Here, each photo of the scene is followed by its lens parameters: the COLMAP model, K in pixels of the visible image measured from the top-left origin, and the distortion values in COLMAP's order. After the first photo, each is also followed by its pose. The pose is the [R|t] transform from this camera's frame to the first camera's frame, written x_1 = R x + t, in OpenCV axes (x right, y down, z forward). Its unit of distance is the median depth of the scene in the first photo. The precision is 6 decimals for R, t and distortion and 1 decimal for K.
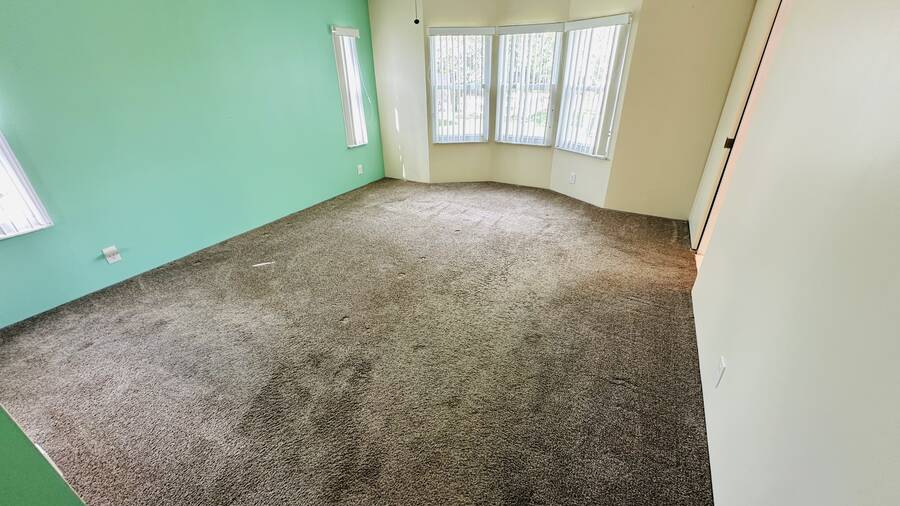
lens RADIAL K [[358.9, 0, 452.2], [0, 358.9, 254.2], [0, 0, 1]] dist [-0.002980, 0.000885]
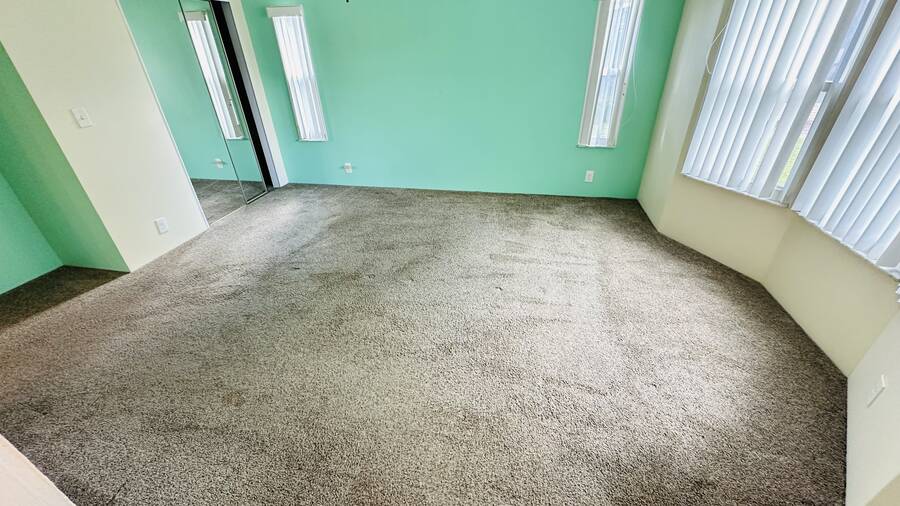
lens RADIAL K [[358.9, 0, 448.3], [0, 358.9, 255.9], [0, 0, 1]] dist [-0.002980, 0.000885]
pose [[0.286106, 0.495001, -0.820437, 0.699088], [-0.421616, 0.833922, 0.356110, -0.431414], [0.860455, 0.244024, 0.447291, 0.754980]]
